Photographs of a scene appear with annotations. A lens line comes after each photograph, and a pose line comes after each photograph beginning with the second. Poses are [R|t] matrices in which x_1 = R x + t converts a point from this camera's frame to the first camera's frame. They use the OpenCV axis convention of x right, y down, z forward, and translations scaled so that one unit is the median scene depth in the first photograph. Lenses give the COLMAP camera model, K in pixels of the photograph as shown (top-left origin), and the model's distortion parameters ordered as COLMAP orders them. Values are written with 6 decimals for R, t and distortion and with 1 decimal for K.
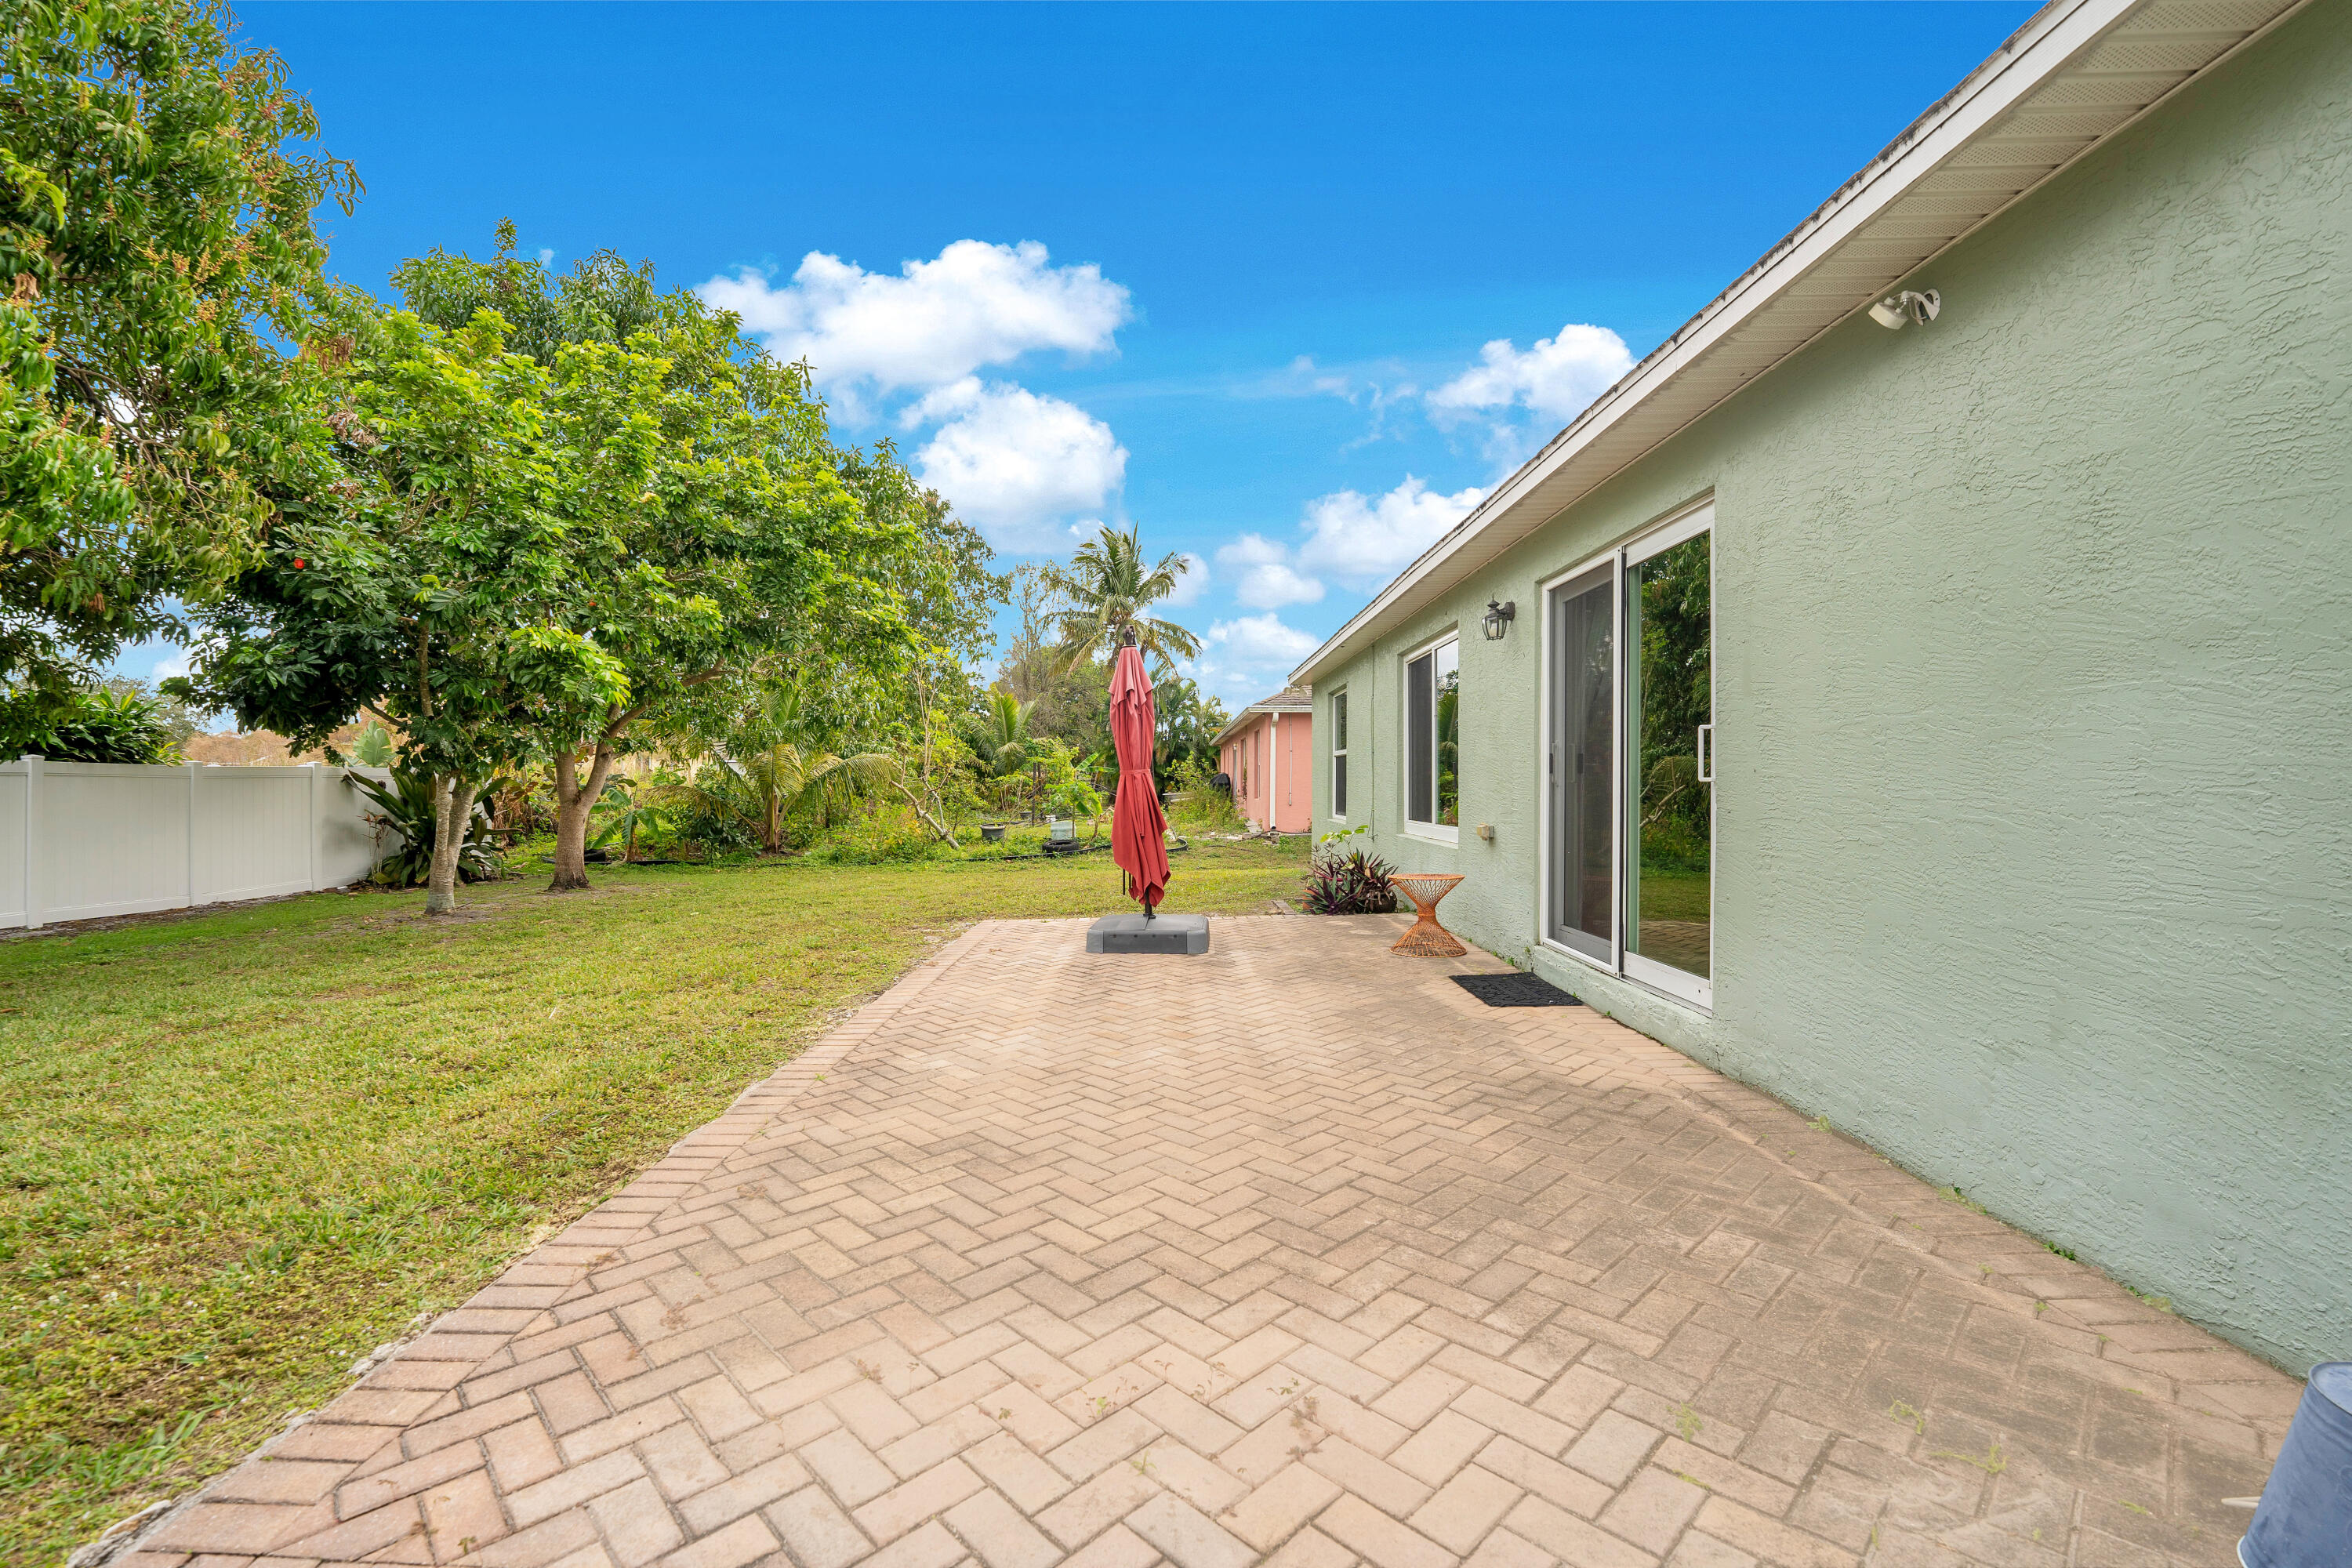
lens RADIAL K [[1001.6, 0, 1163.6], [0, 1001.6, 776.1], [0, 0, 1]] dist [-0.023845, -0.000062]
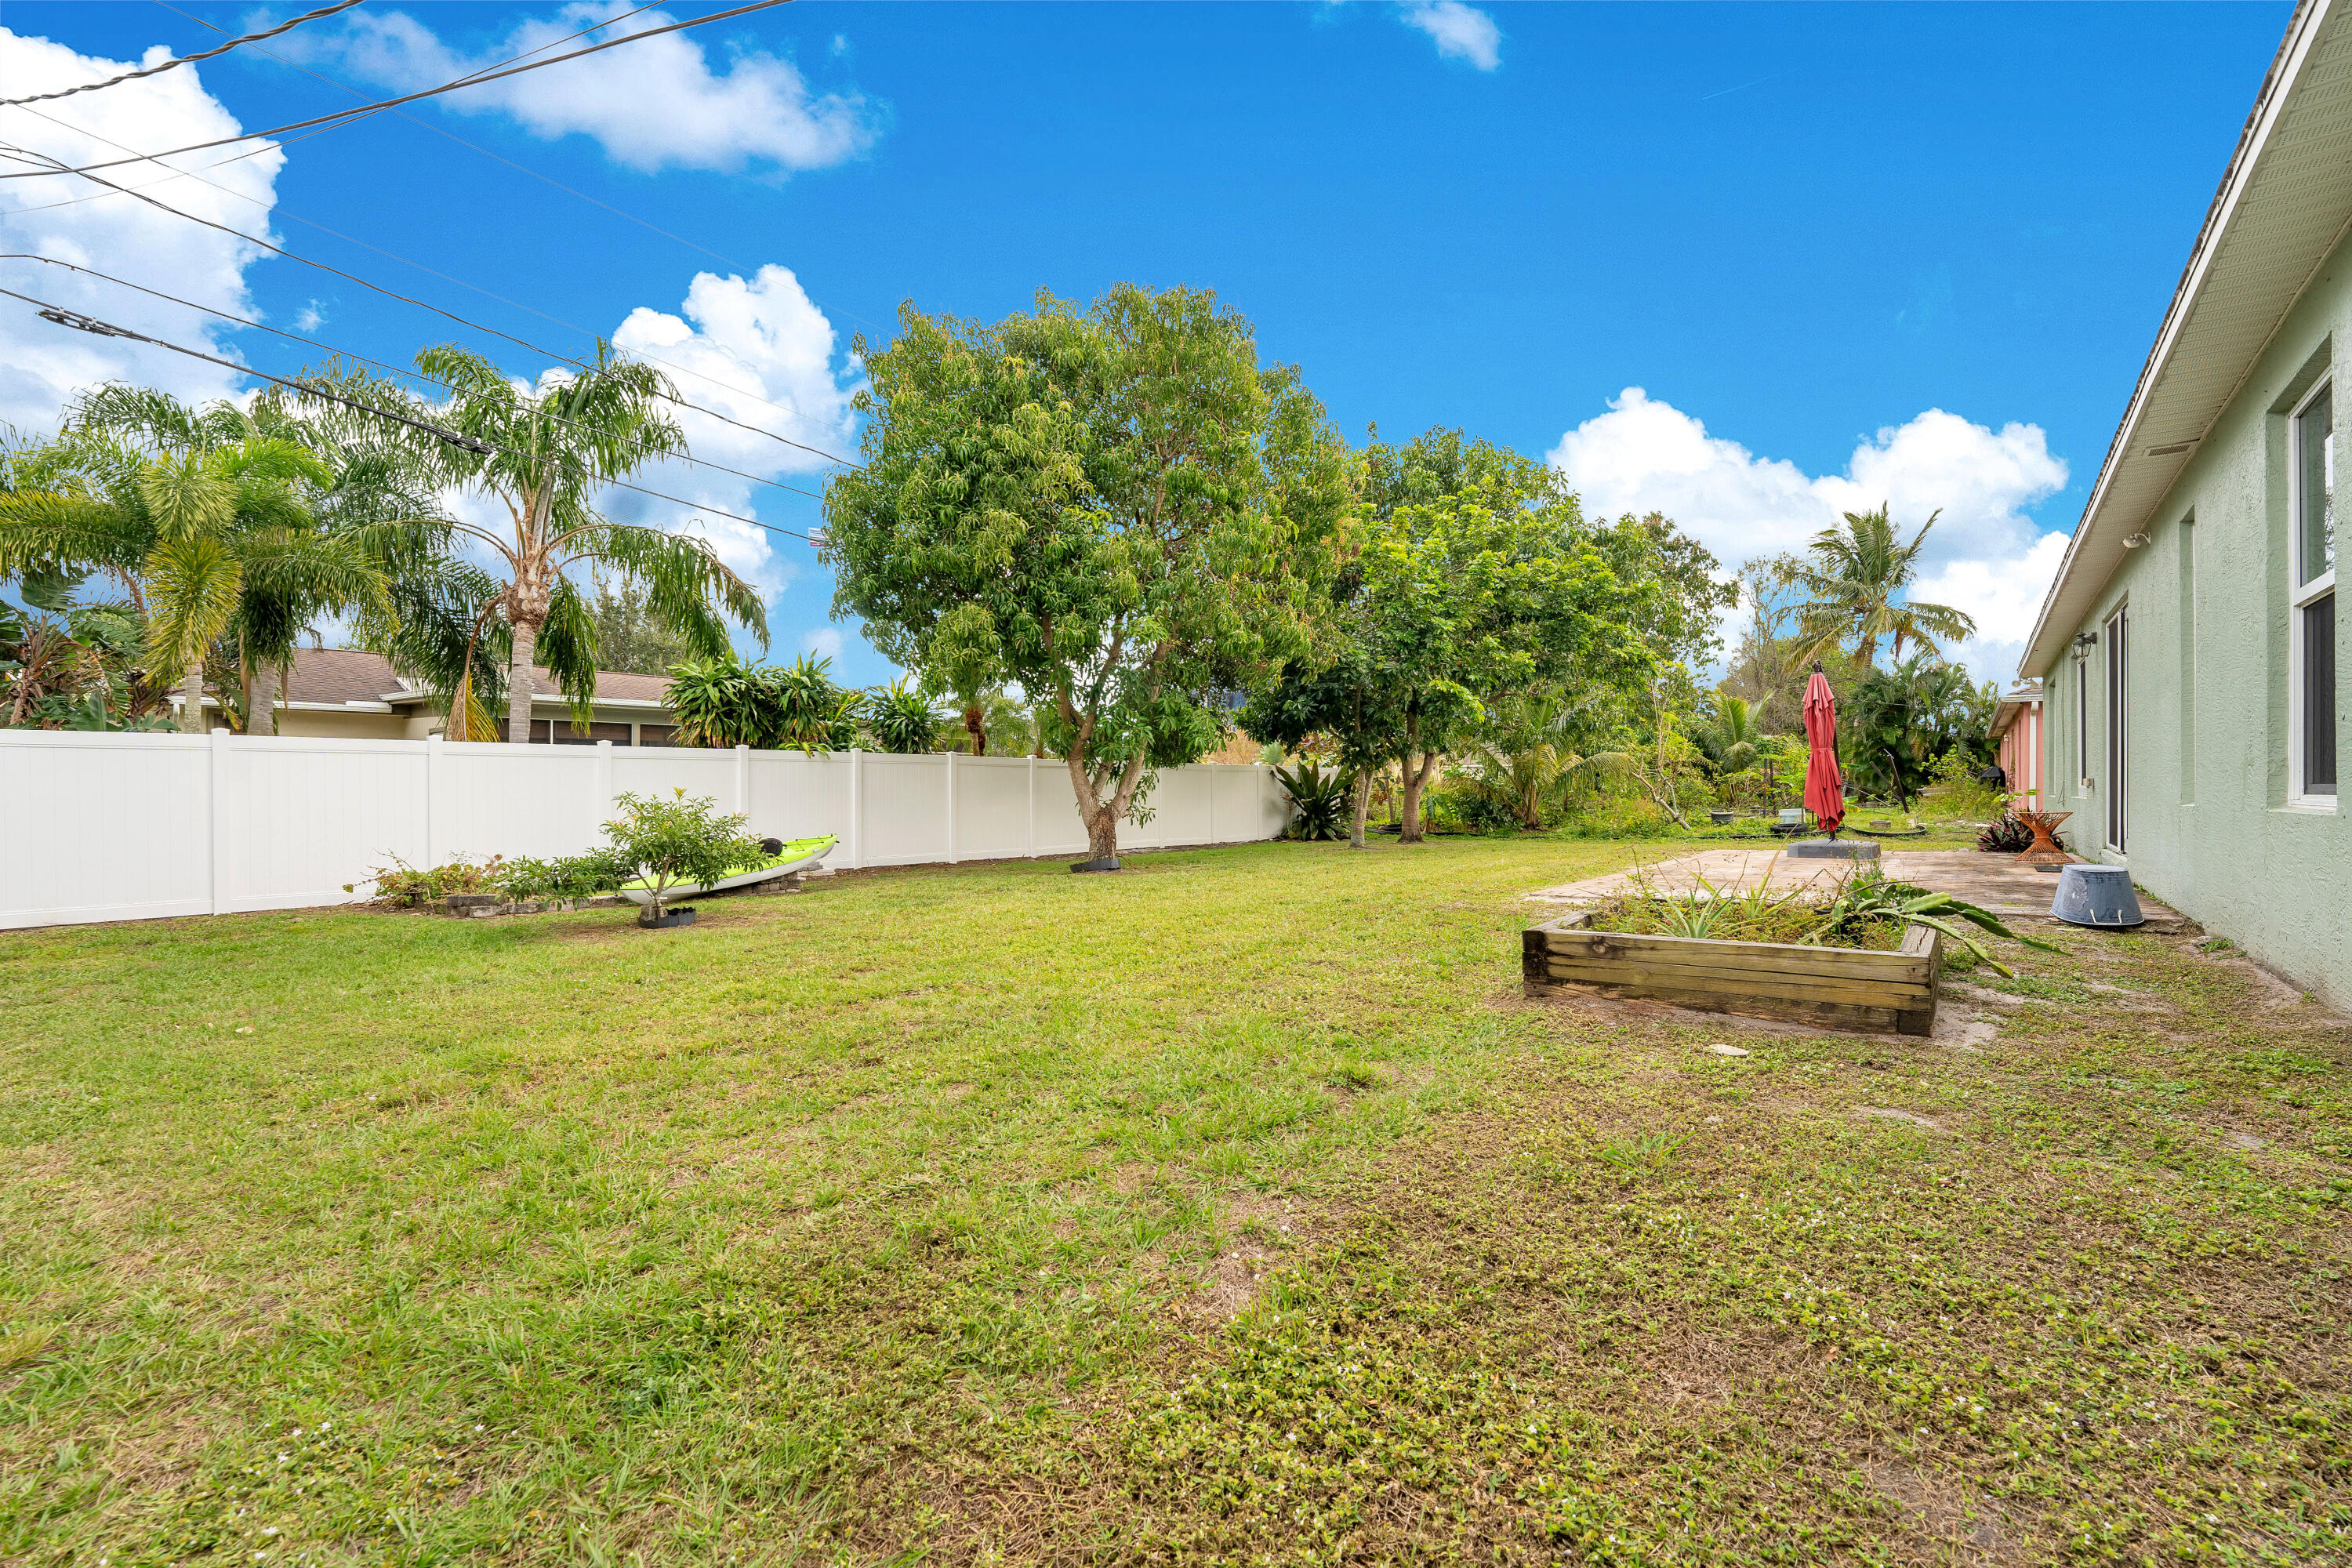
lens RADIAL K [[1001.6, 0, 1163.6], [0, 1001.6, 776.1], [0, 0, 1]] dist [-0.023845, -0.000062]
pose [[0.777778, -0.008109, -0.628487, 0.032399], [0.004118, 0.999961, -0.007806, 0.009693], [0.628526, 0.003483, 0.777781, -0.193435]]
